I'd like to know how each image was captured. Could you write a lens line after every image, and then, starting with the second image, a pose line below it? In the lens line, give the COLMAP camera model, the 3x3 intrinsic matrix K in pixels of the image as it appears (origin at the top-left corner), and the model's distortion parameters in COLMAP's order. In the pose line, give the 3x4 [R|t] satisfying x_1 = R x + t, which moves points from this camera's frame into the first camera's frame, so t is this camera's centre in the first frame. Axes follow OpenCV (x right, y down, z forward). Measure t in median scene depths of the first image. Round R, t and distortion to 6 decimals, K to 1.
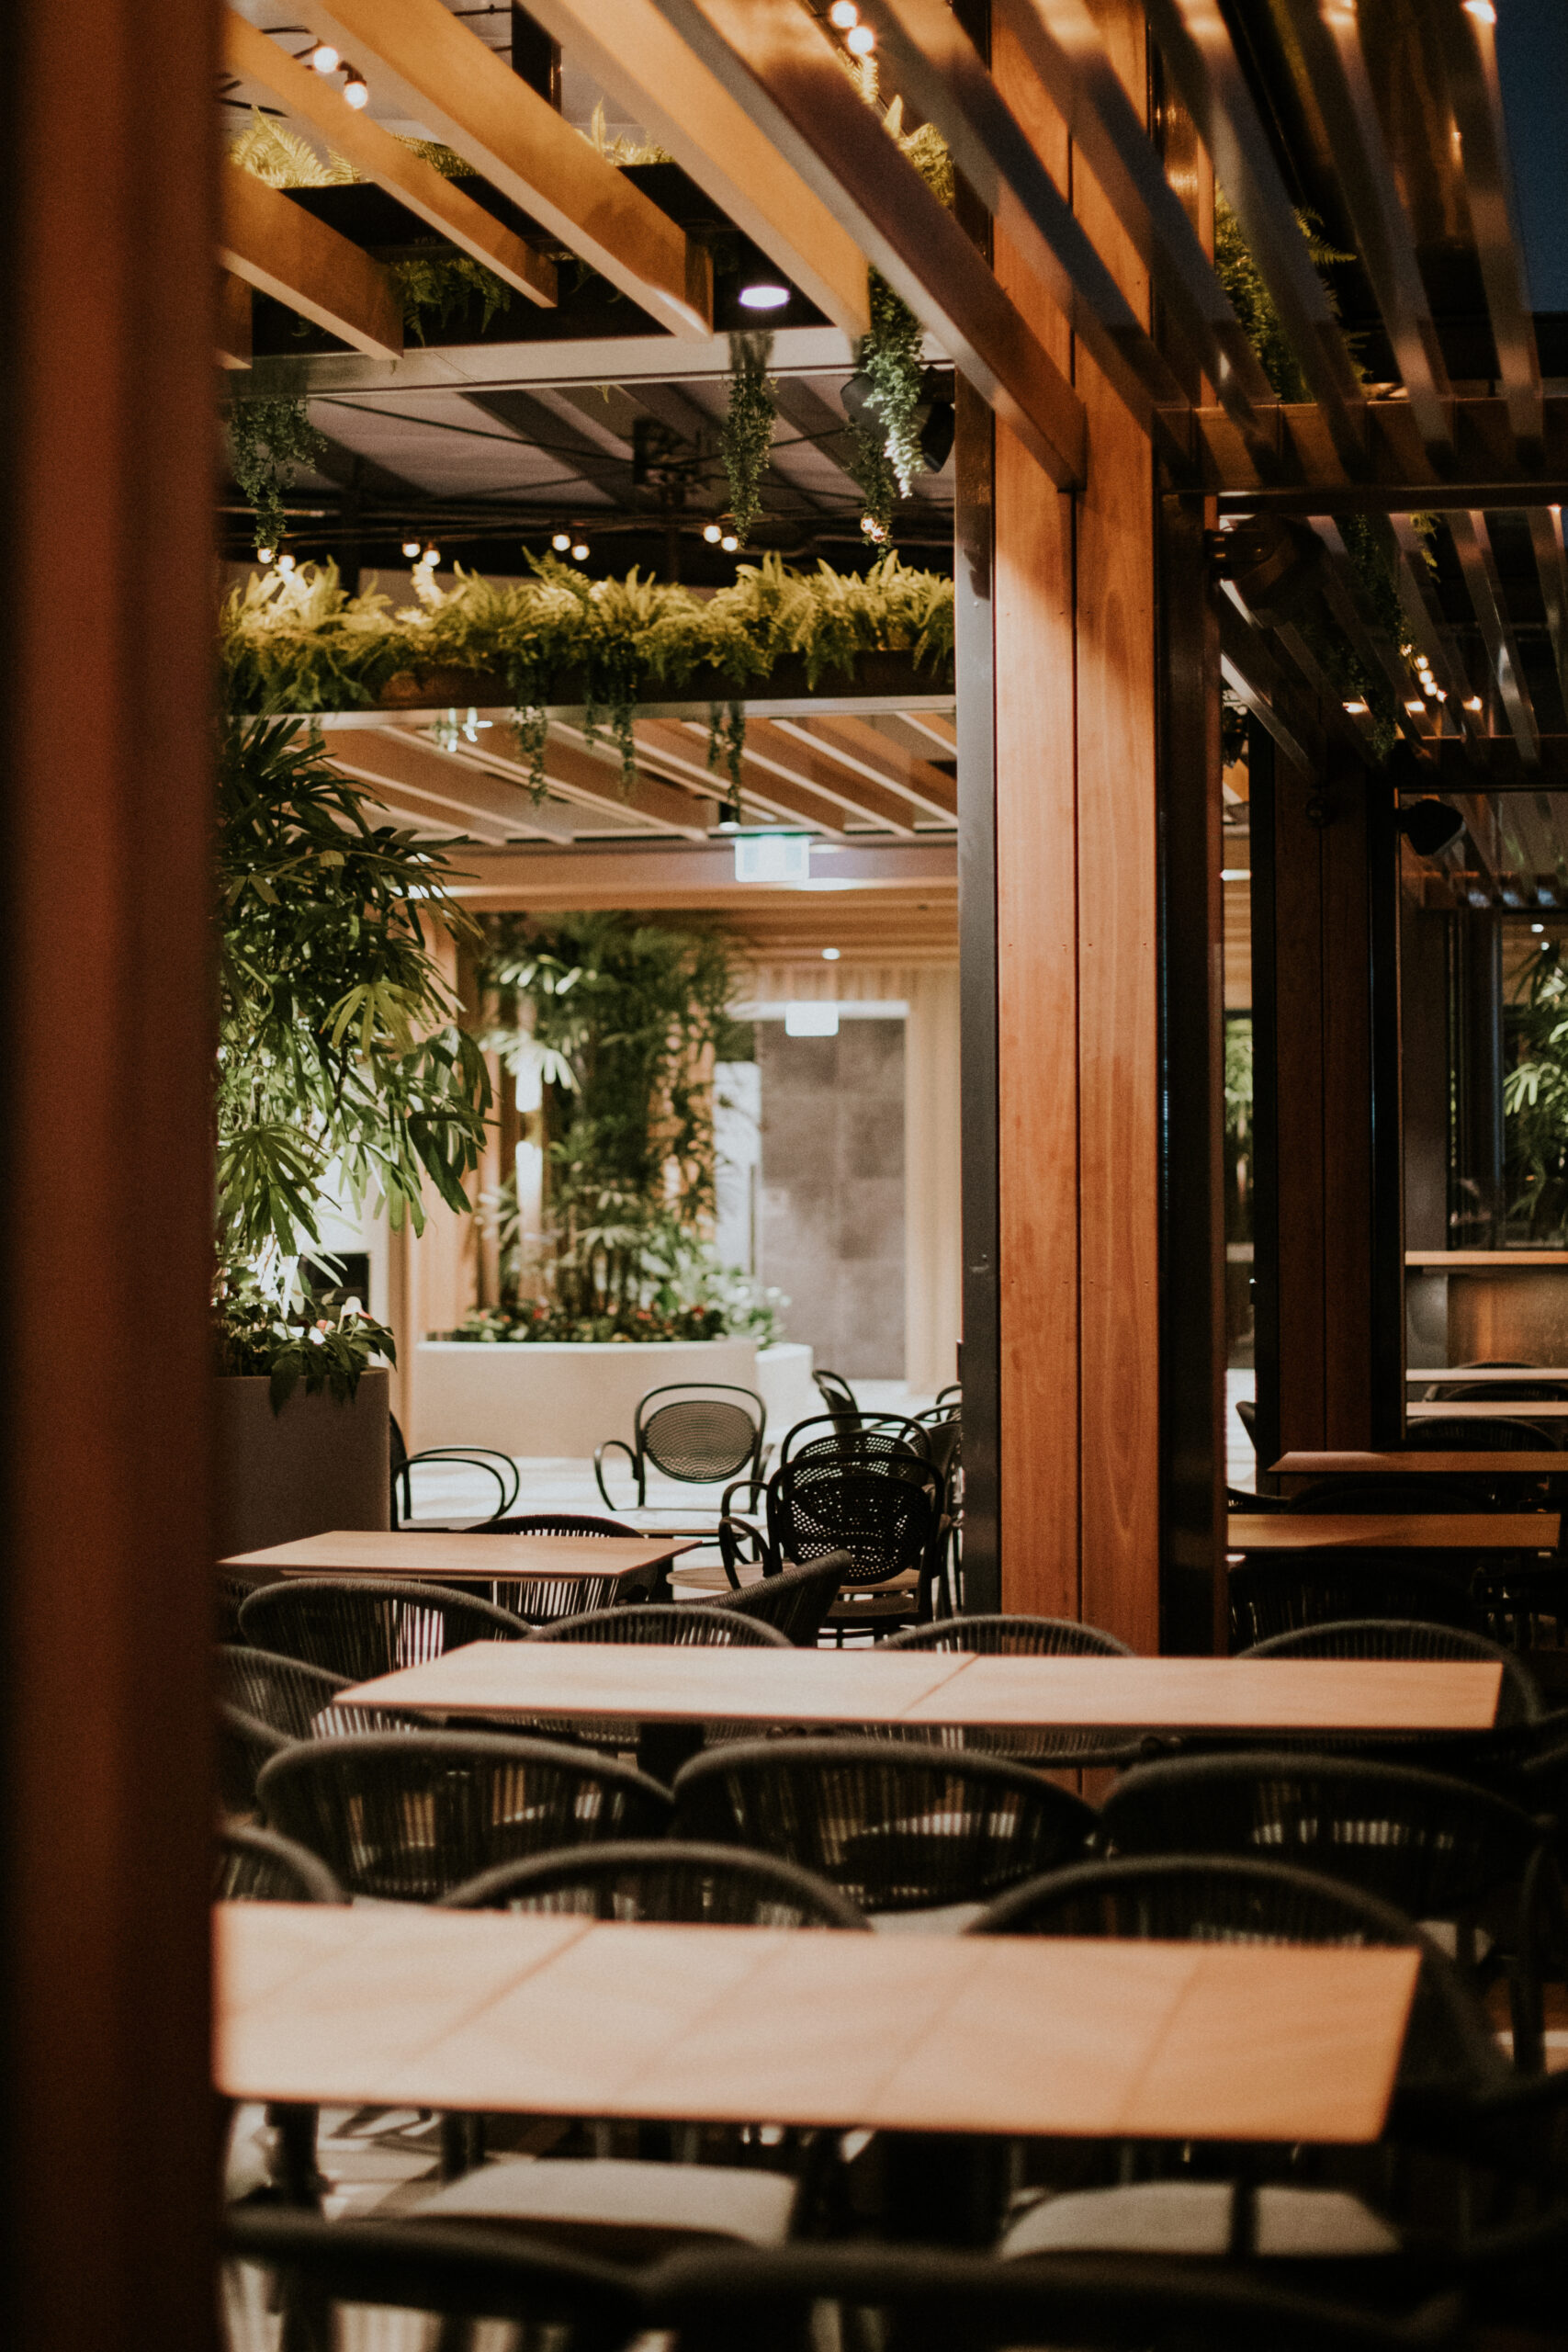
lens RADIAL K [[3444.1, 0, 784.0], [0, 3444.1, 1176.0], [0, 0, 1]] dist [-0.132161, 0.030882]
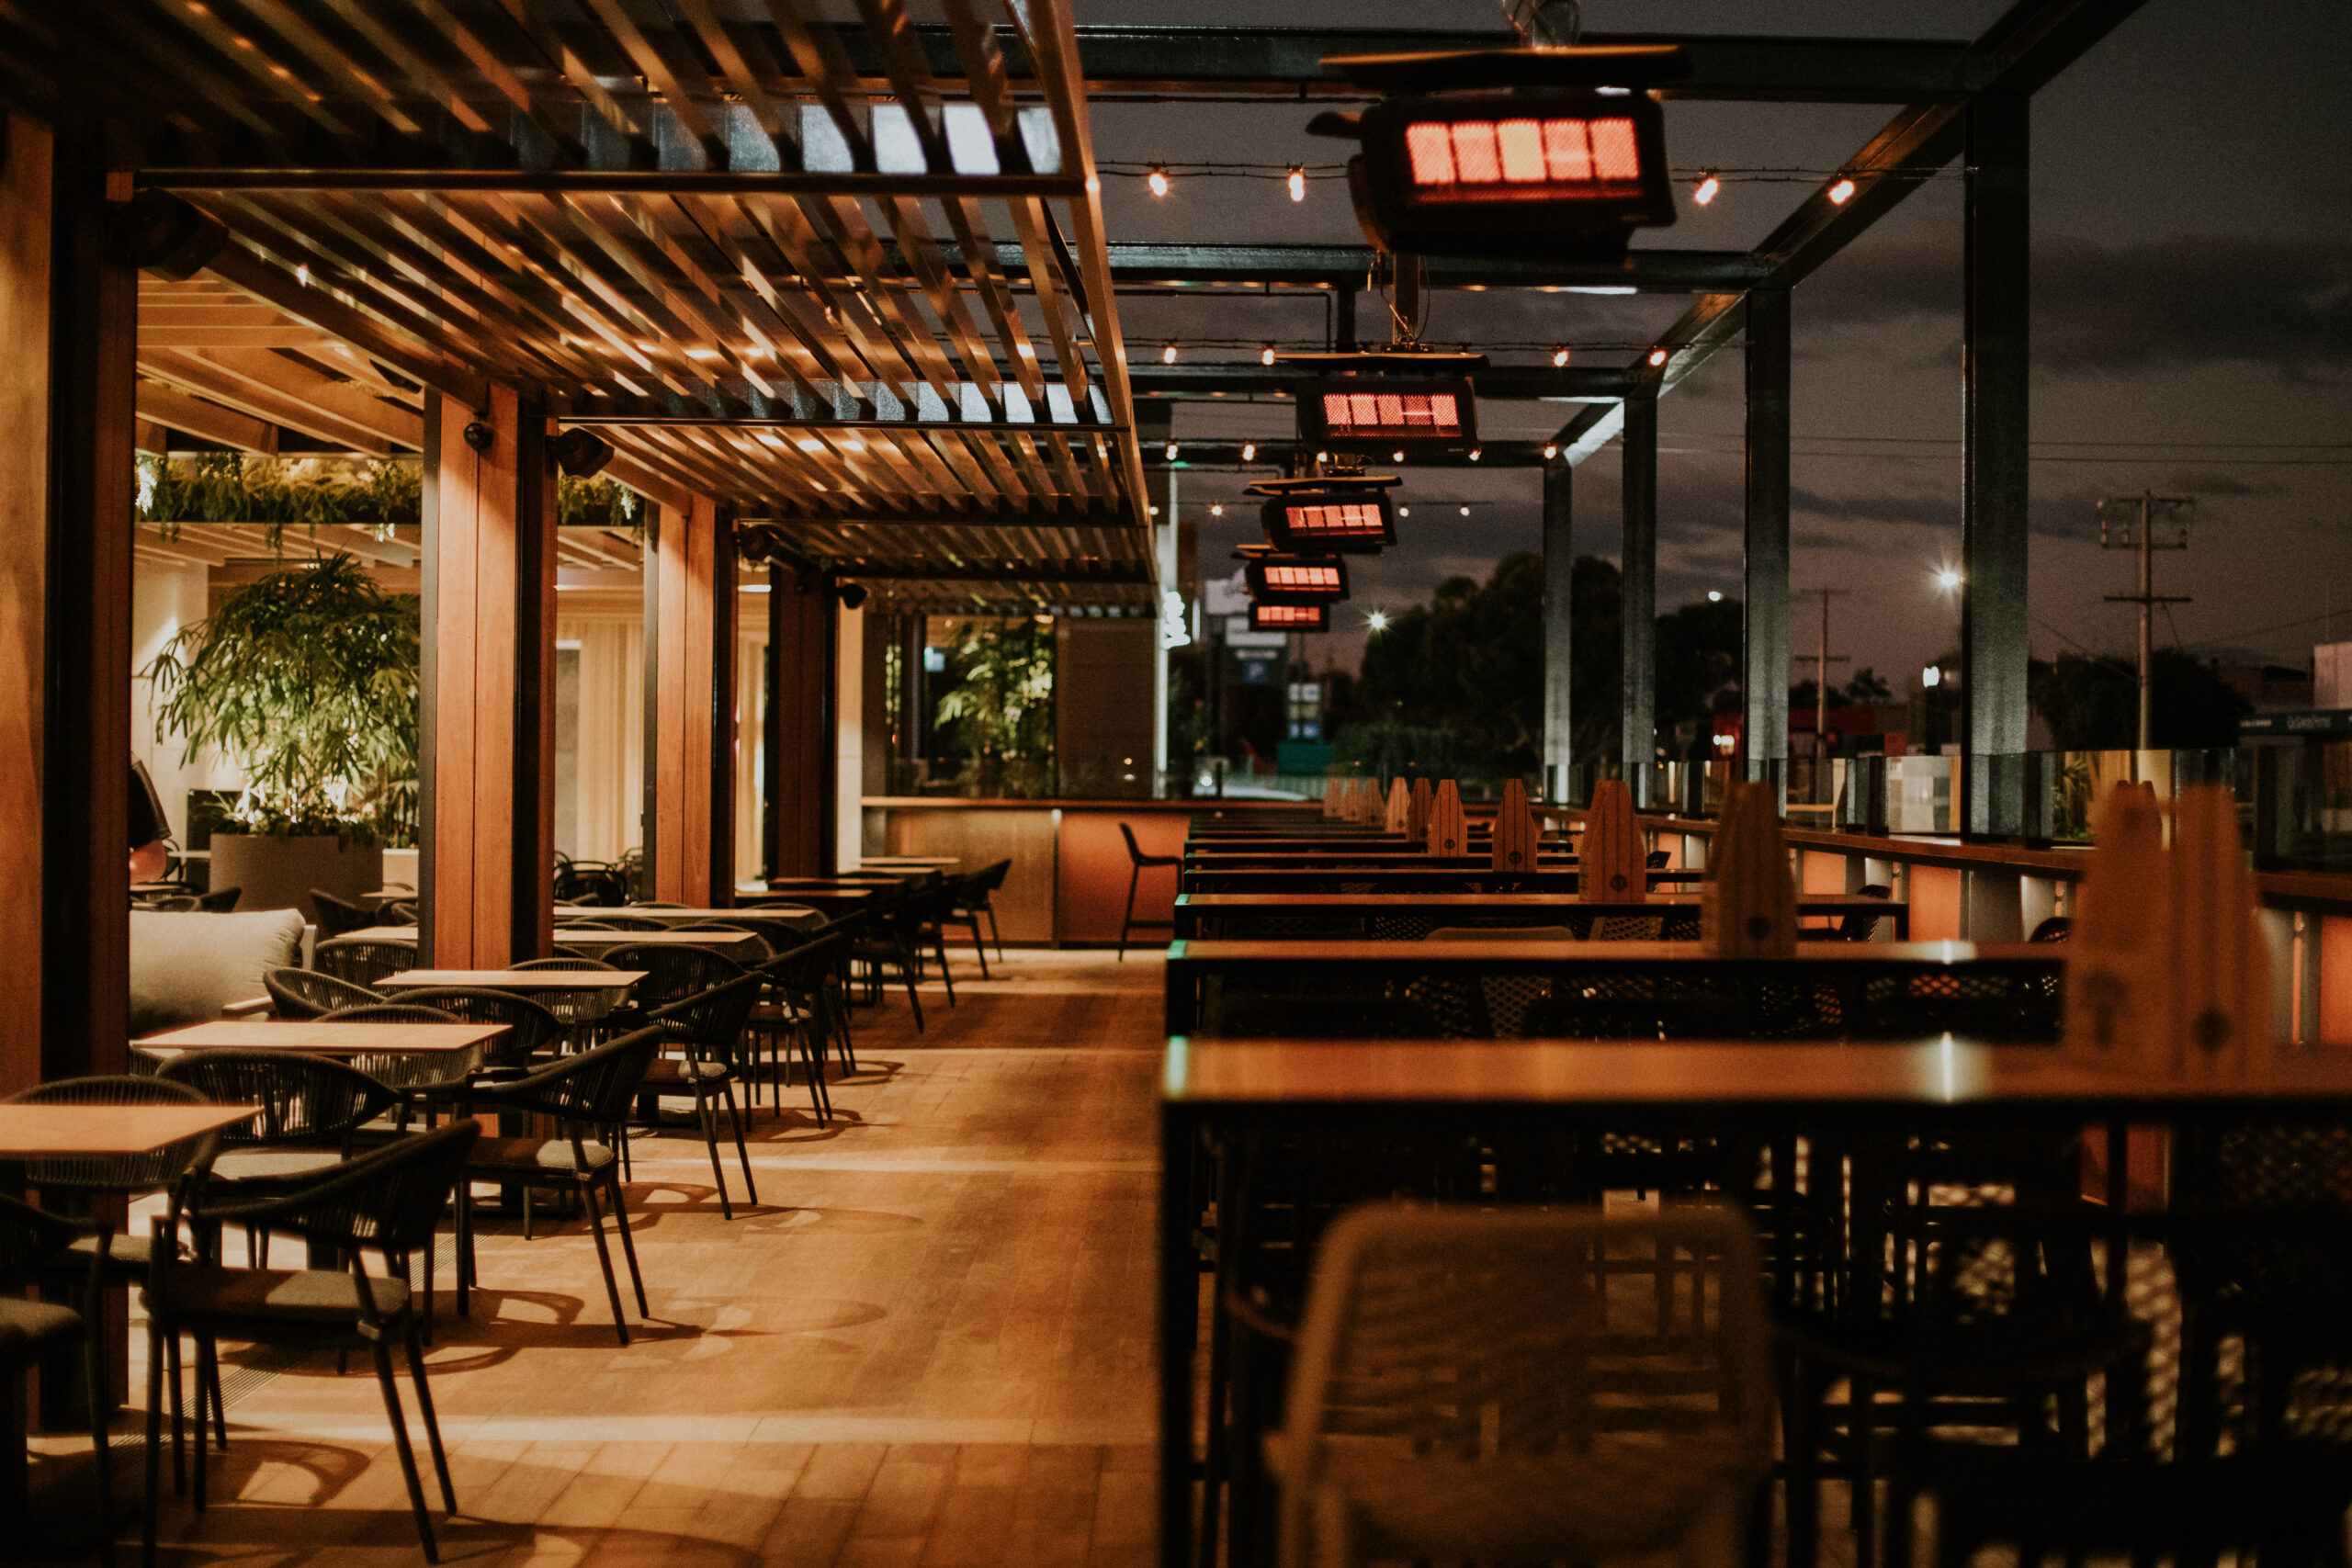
lens RADIAL K [[3444.1, 0, 1176.0], [0, 3444.1, 784.0], [0, 0, 1]] dist [-0.132161, 0.030882]
pose [[0.974792, 0.013880, 0.222685, -0.089941], [-0.015814, 0.999851, 0.006901, -0.001657], [-0.222556, -0.010248, 0.974866, -1.112034]]
